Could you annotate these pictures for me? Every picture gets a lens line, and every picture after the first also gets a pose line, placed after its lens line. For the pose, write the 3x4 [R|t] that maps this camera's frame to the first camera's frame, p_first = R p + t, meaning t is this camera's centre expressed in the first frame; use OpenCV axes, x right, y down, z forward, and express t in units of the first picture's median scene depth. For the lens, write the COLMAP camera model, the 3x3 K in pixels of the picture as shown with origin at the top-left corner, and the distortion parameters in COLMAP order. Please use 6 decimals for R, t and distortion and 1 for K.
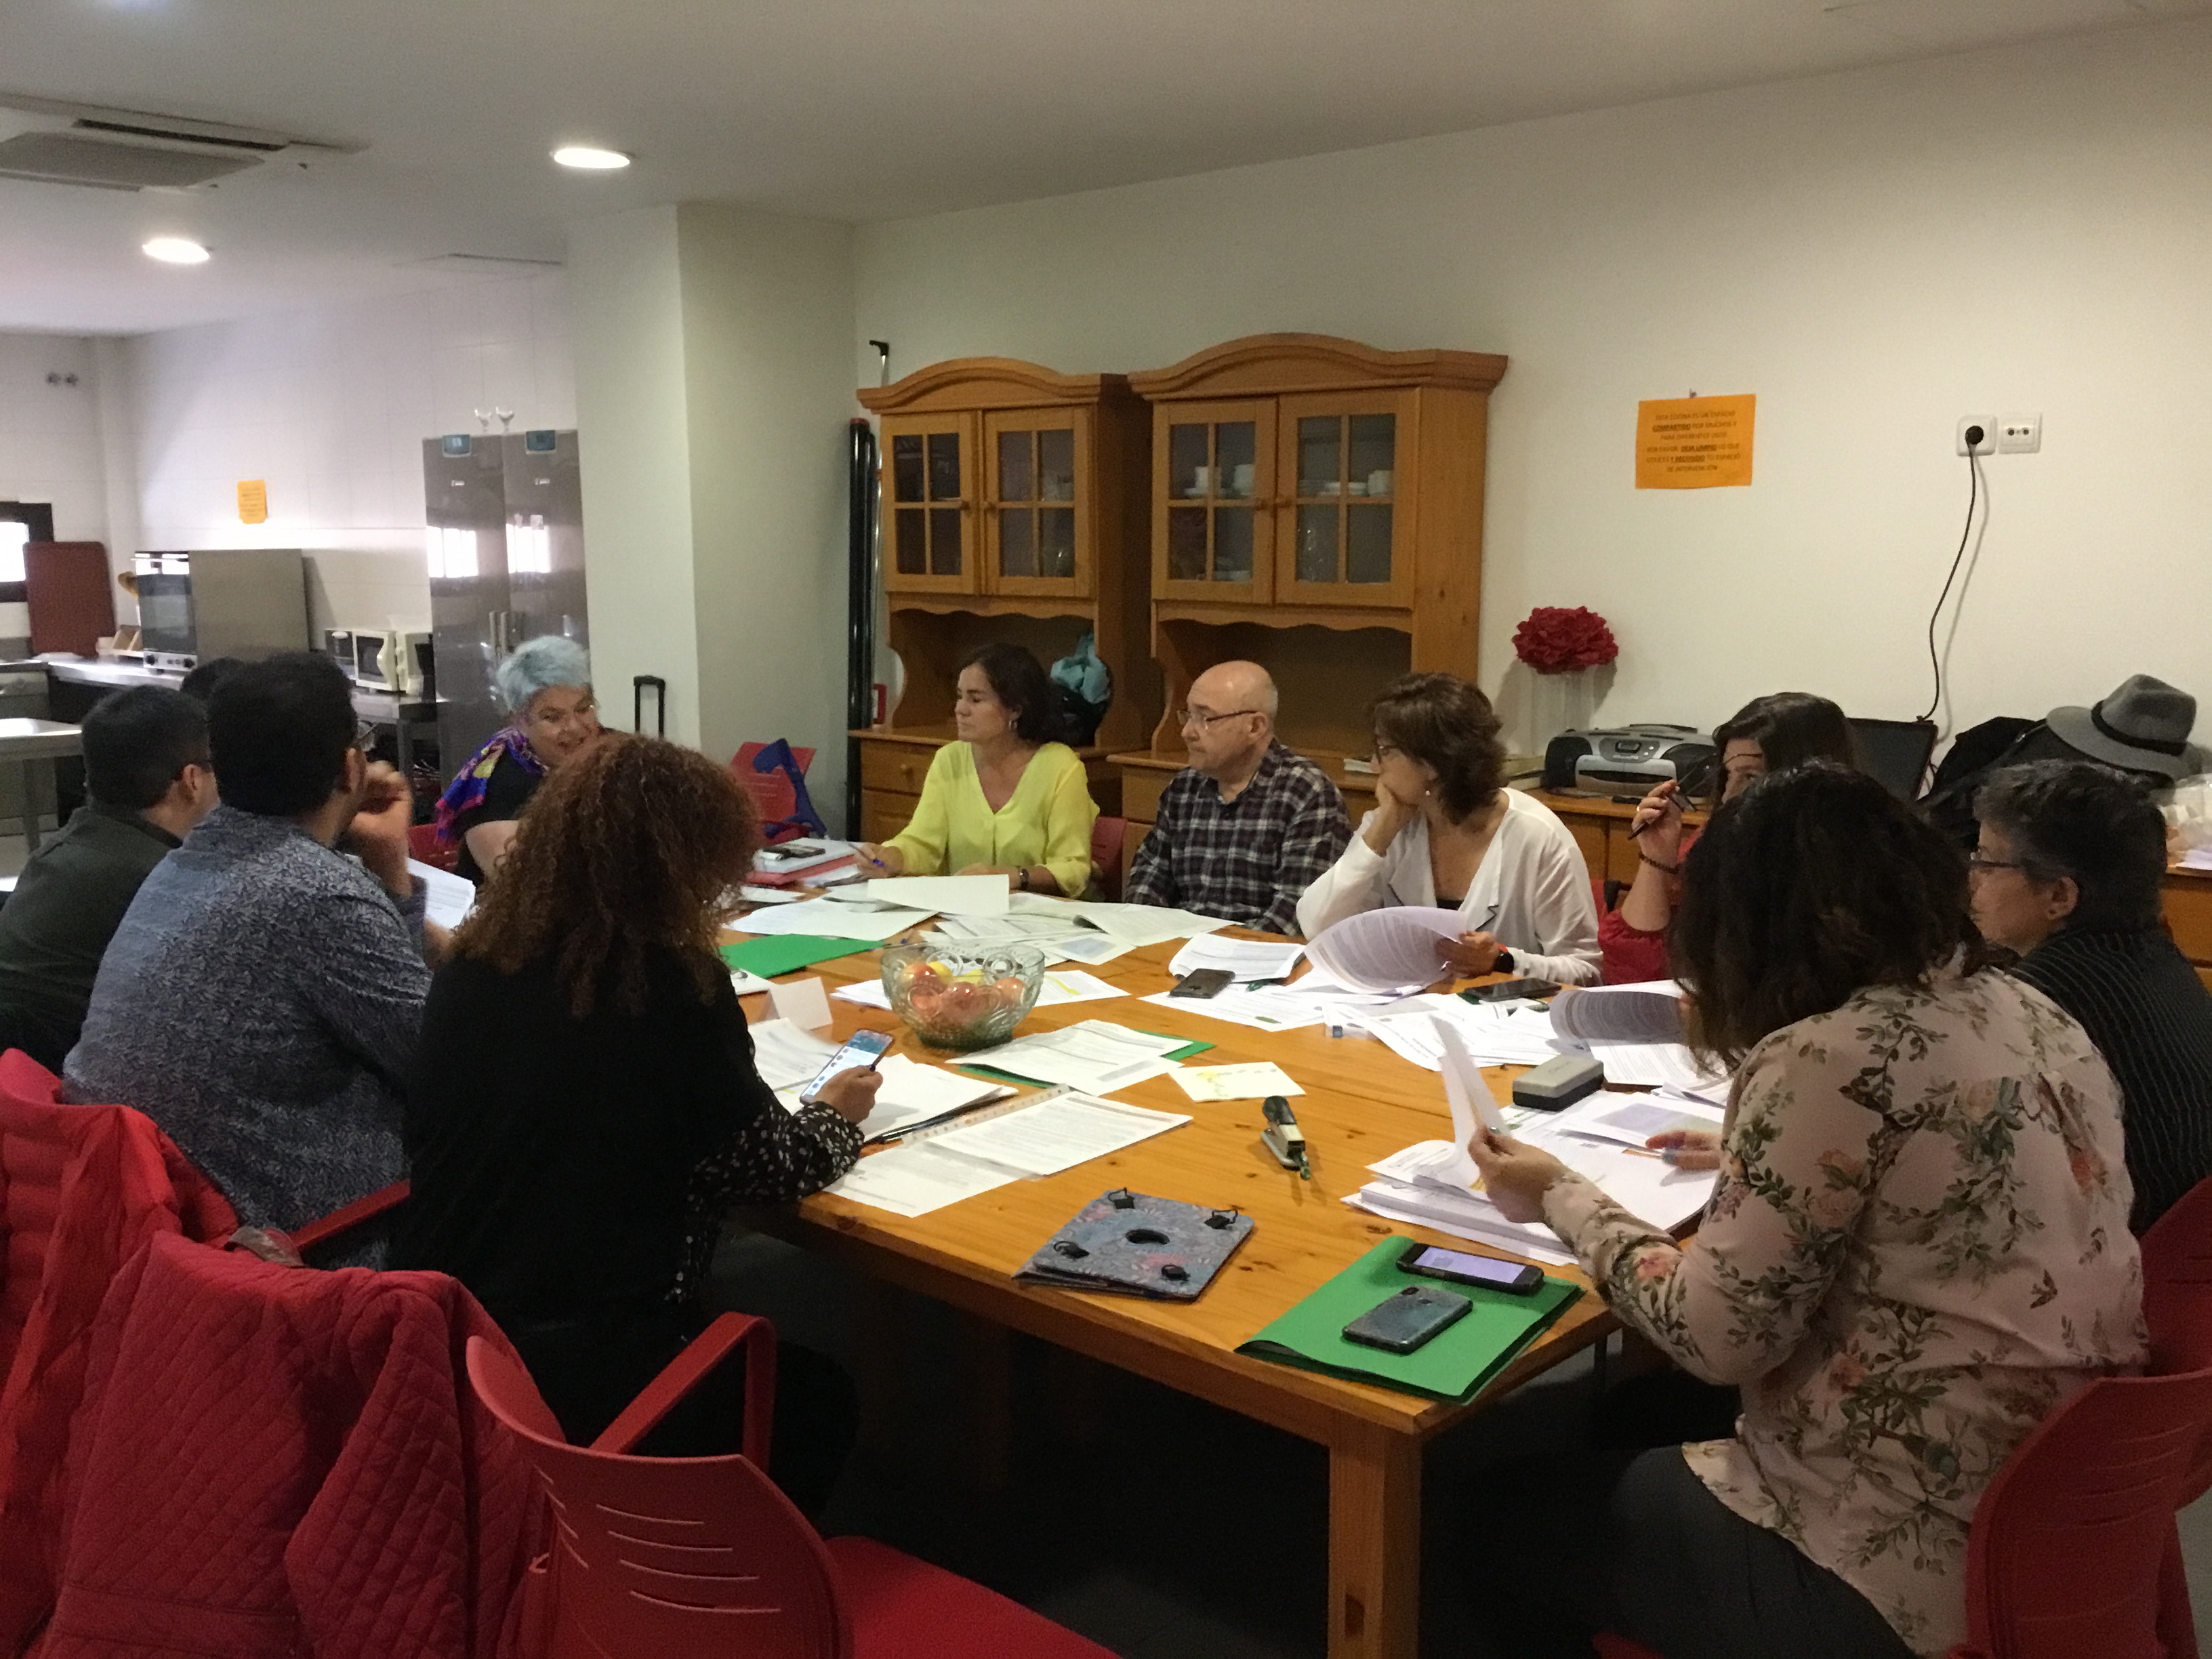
lens RADIAL K [[1995.5, 0, 1106.0], [0, 1995.5, 829.5], [0, 0, 1]] dist [-0.042125, 0.354522]
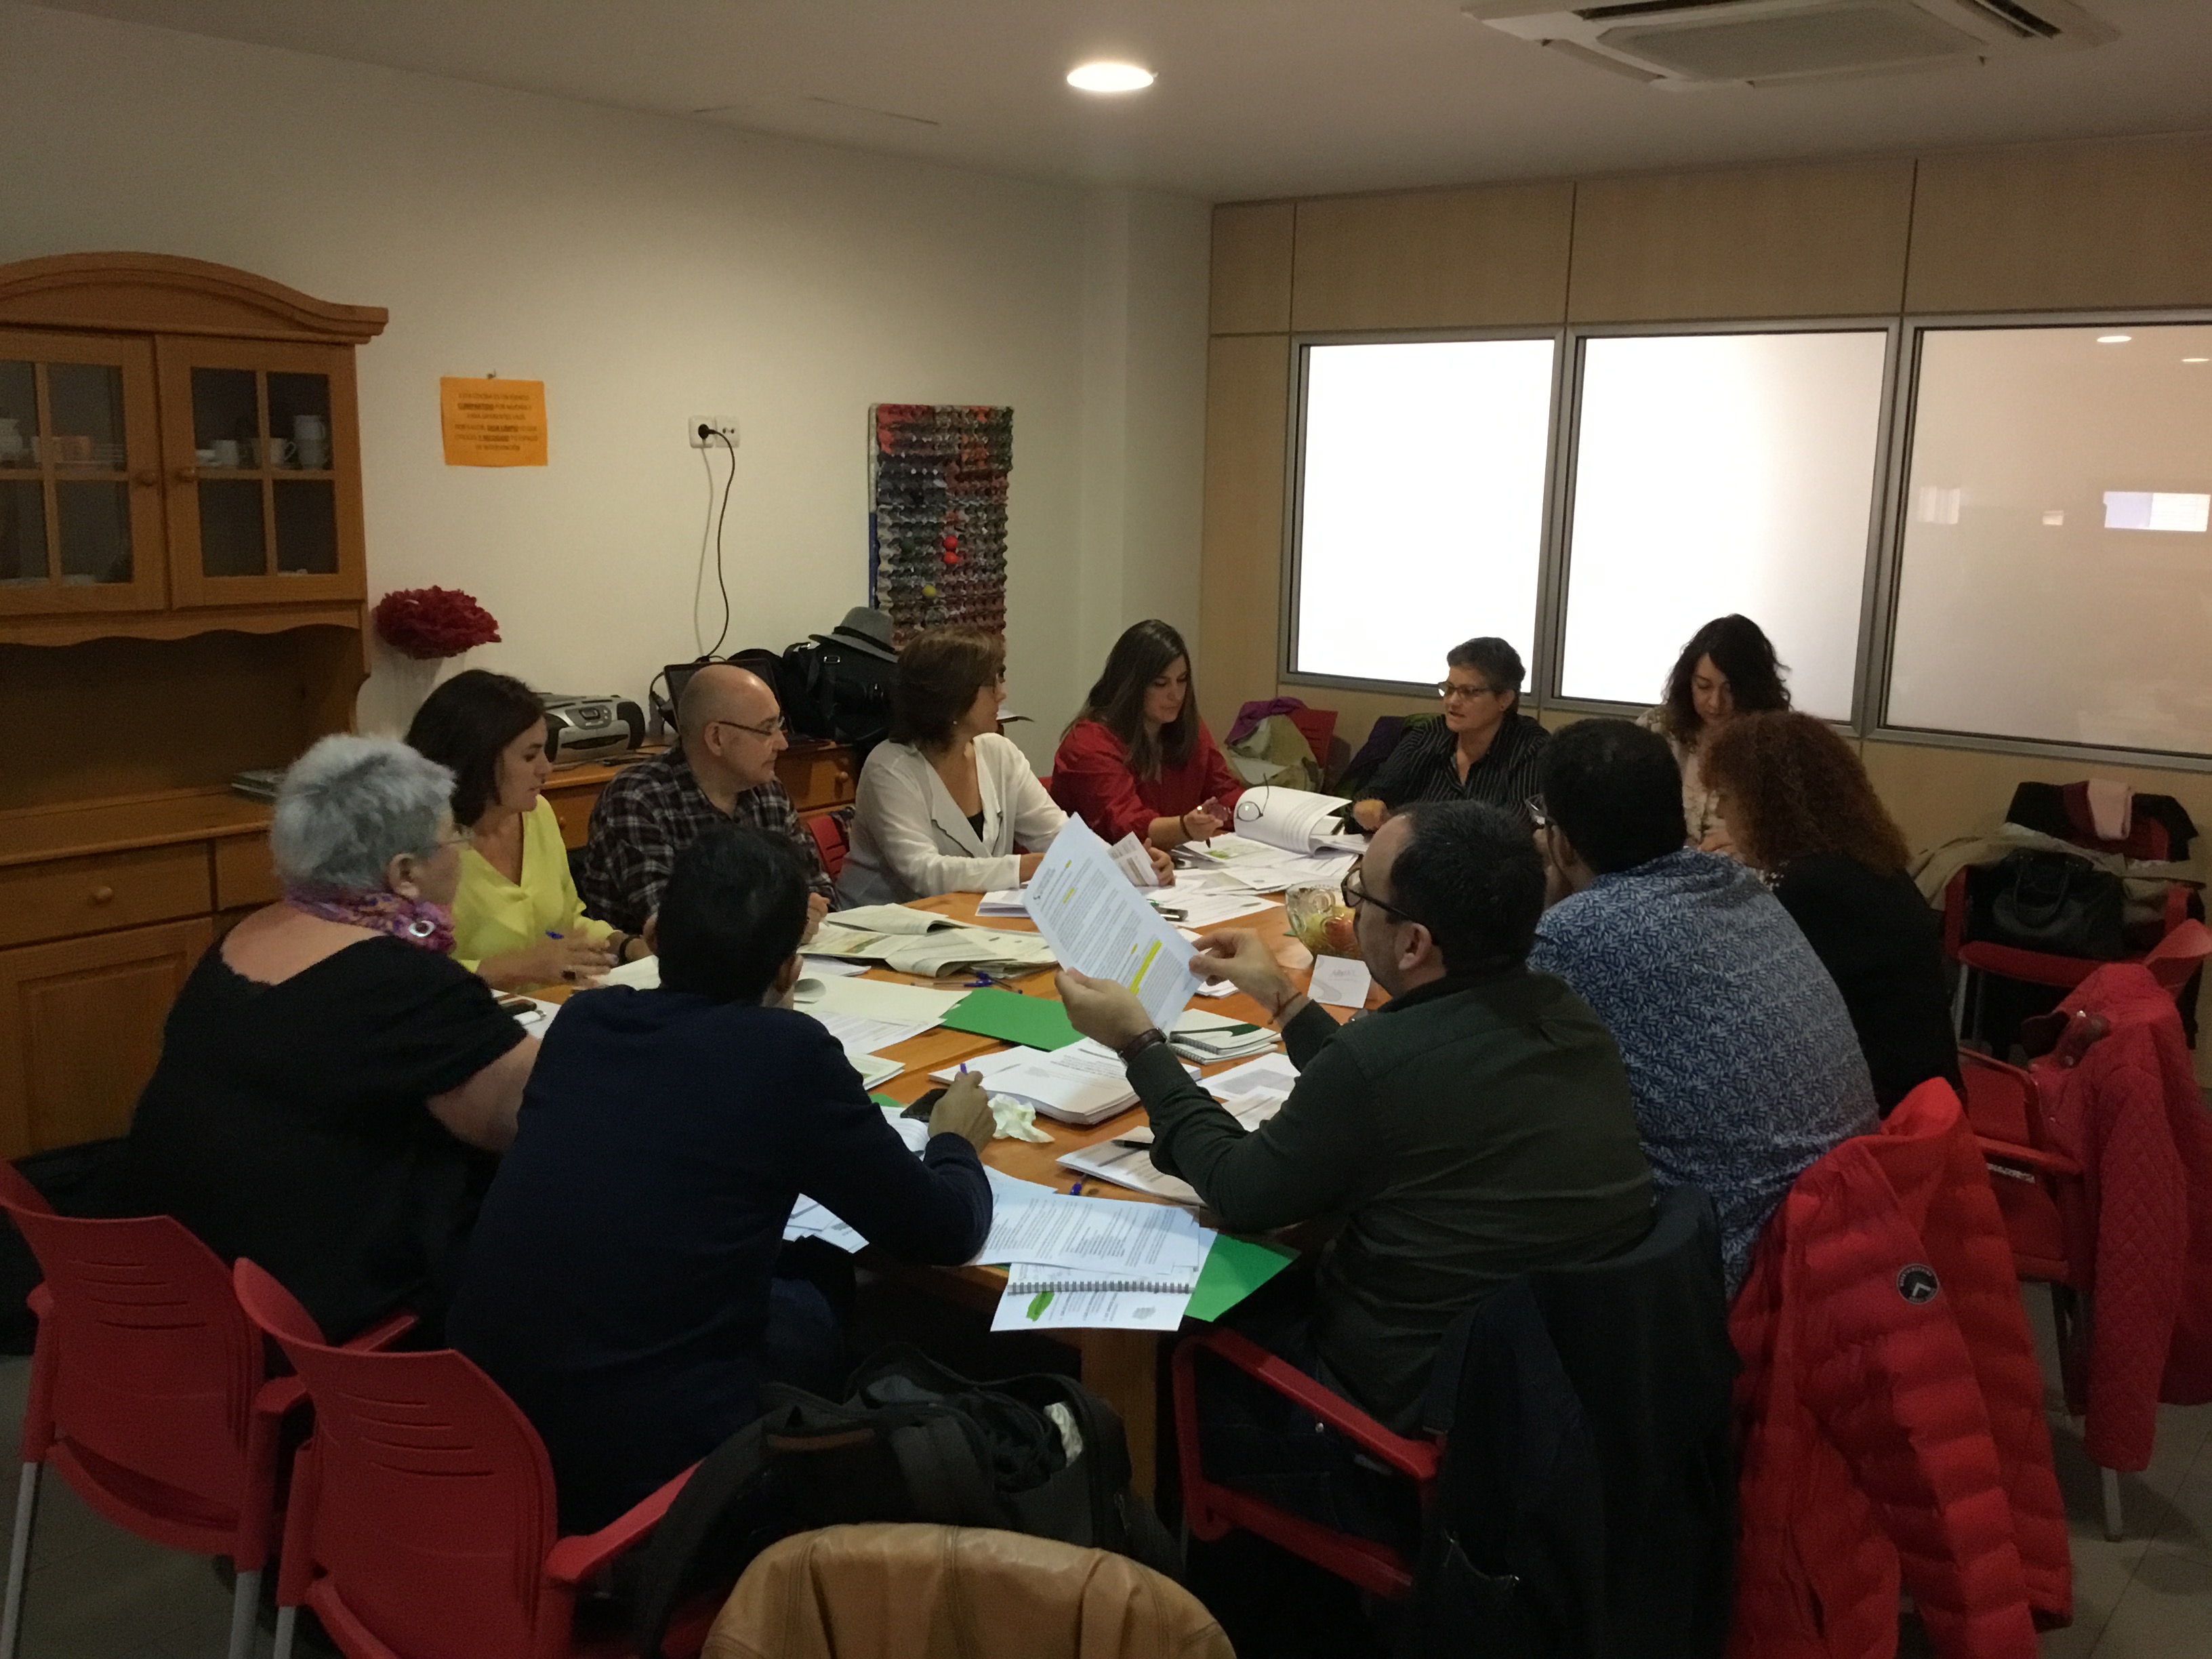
lens RADIAL K [[2002.8, 0, 1106.0], [0, 2002.8, 829.5], [0, 0, 1]] dist [0.000748, -0.006976]
pose [[-0.046979, -0.165130, 0.985152, -0.776219], [0.157357, 0.972704, 0.170547, -0.116031], [-0.986424, 0.163033, -0.019713, 0.742870]]
